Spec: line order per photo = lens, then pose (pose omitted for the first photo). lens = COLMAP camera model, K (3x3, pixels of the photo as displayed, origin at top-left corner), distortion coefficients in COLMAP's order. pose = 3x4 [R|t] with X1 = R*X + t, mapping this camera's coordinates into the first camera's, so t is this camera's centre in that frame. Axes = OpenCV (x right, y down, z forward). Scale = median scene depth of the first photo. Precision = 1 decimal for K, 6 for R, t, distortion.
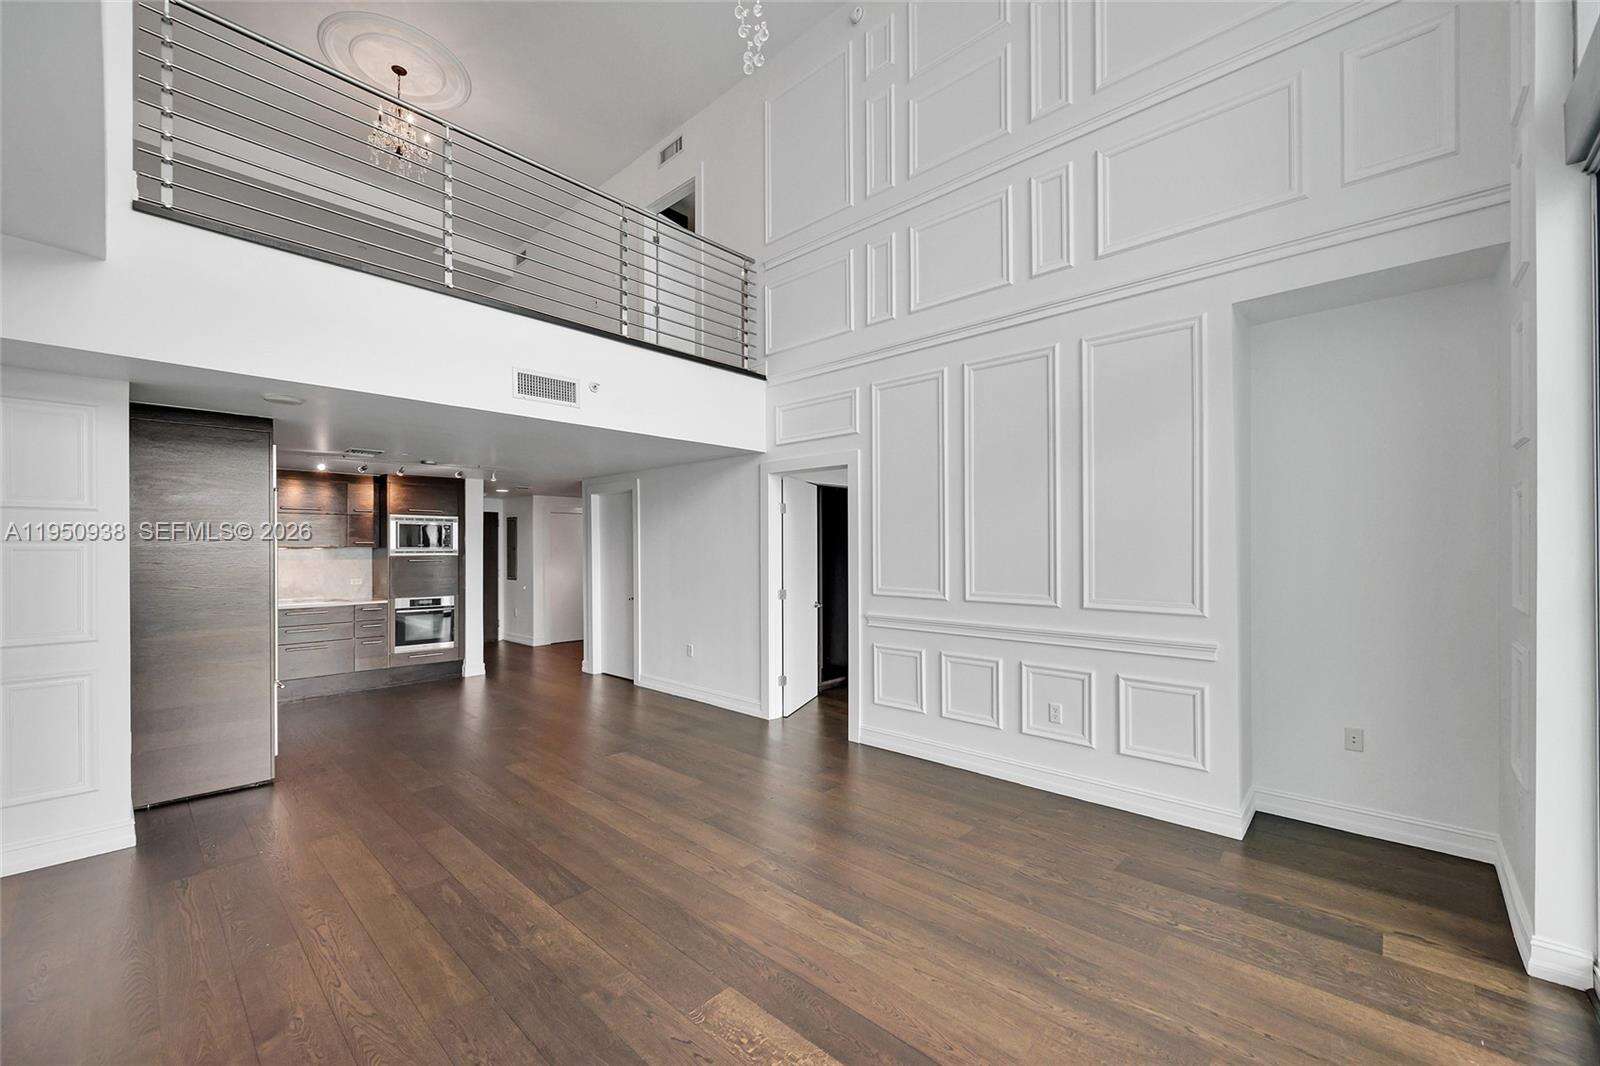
lens RADIAL K [[630.6, 0, 805.6], [0, 630.6, 540.1], [0, 0, 1]] dist [-0.001299, -0.000202]
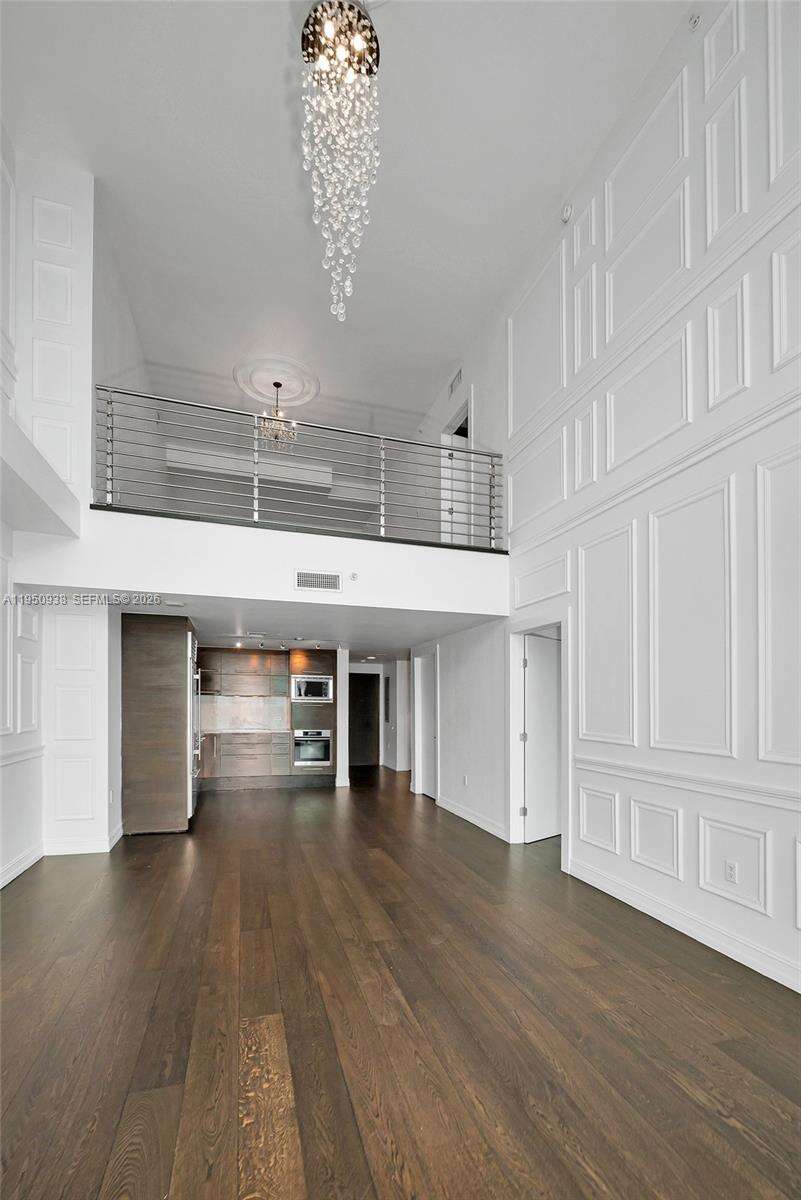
lens RADIAL K [[512.6, 0, 399.9], [0, 512.6, 696.4], [0, 0, 1]] dist [0.000137, 0.000081]
pose [[0.866541, 0.005406, -0.499076, 0.241311], [-0.006517, 0.999979, -0.000484, 0.013214], [0.499063, 0.003672, 0.866558, 0.067901]]
